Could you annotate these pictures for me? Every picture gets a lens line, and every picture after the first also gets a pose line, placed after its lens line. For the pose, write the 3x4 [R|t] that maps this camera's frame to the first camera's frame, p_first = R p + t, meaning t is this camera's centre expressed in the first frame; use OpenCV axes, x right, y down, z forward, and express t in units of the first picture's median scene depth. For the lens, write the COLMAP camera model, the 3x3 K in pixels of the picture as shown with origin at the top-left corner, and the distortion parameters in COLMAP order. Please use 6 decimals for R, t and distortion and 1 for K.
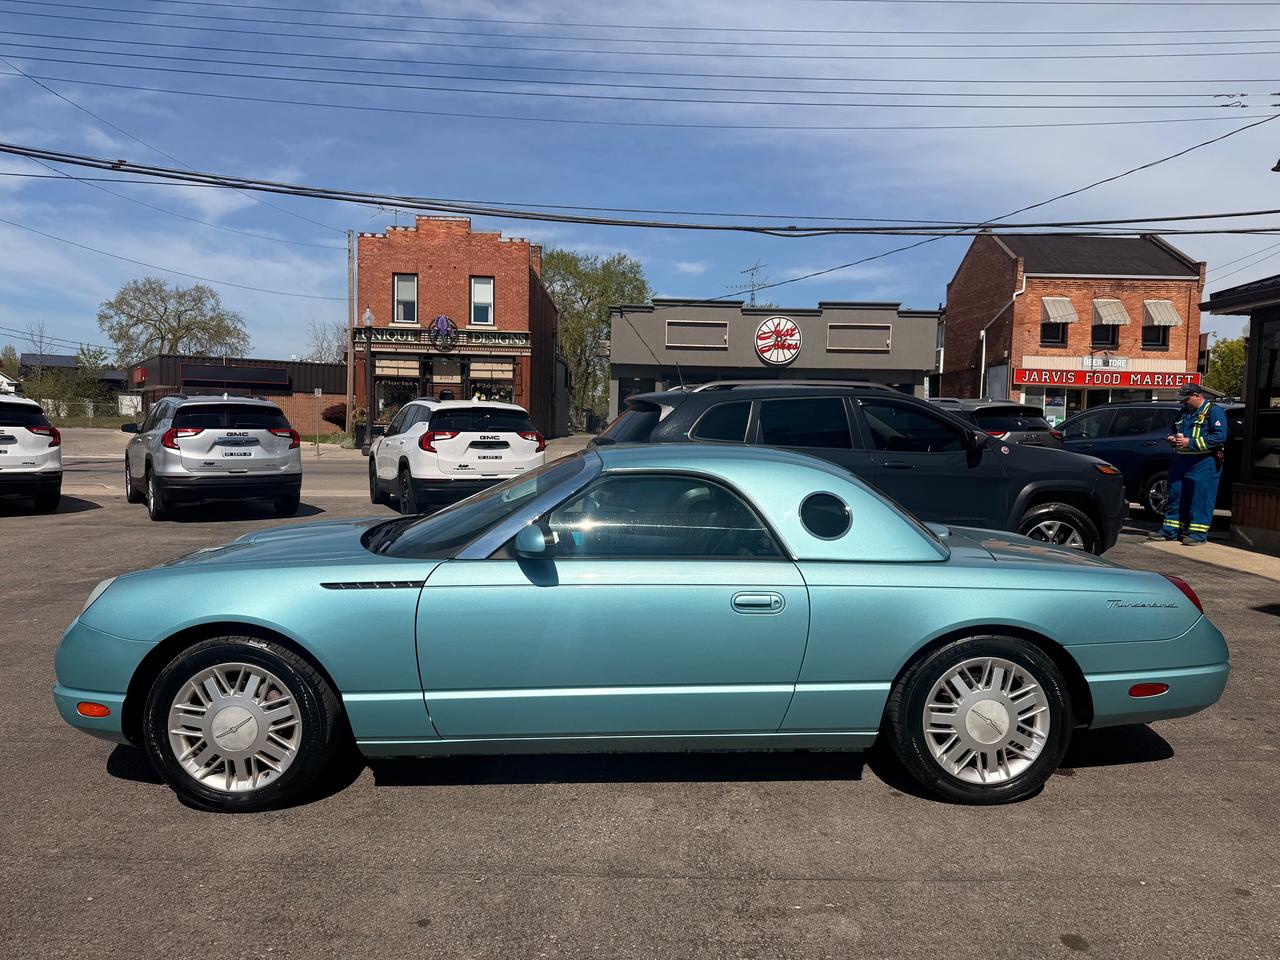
lens RADIAL K [[881.2, 0, 640.0], [0, 881.2, 480.0], [0, 0, 1]] dist [0.027229, -0.033853]
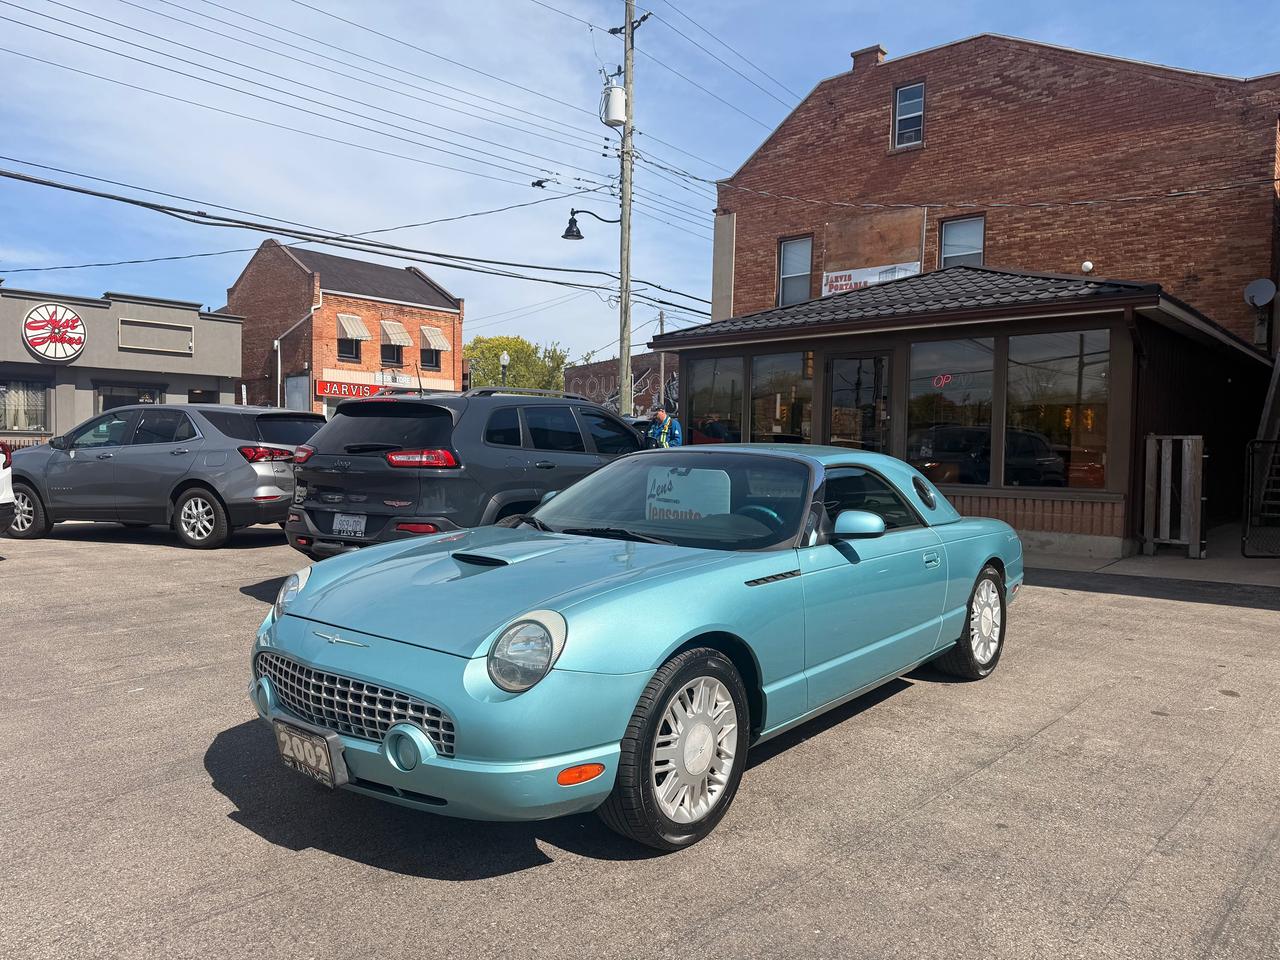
lens RADIAL K [[881.2, 0, 640.0], [0, 881.2, 480.0], [0, 0, 1]] dist [0.027229, -0.033853]
pose [[0.675153, -0.034482, 0.736871, -0.087326], [0.043382, 0.999034, 0.007001, -0.000688], [-0.736401, 0.027240, 0.675997, 0.030998]]
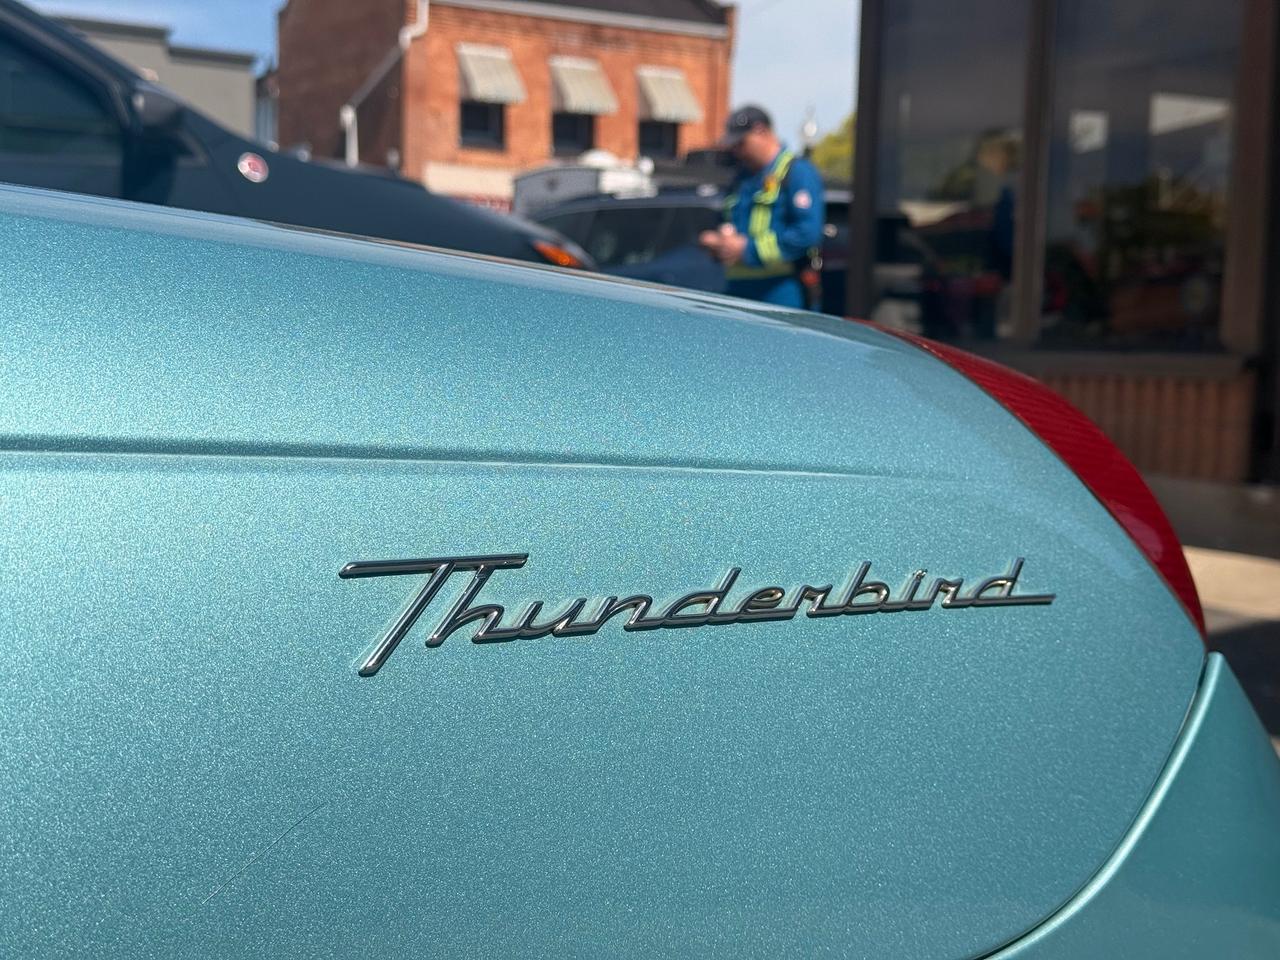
lens RADIAL K [[1819.8, 0, 640.0], [0, 1819.8, 480.0], [0, 0, 1]] dist [0.020099, 0.032050]
pose [[0.869945, -0.030606, 0.492199, 0.036626], [0.019843, 0.999436, 0.027074, 0.009774], [-0.492750, -0.013787, 0.870062, 0.066599]]
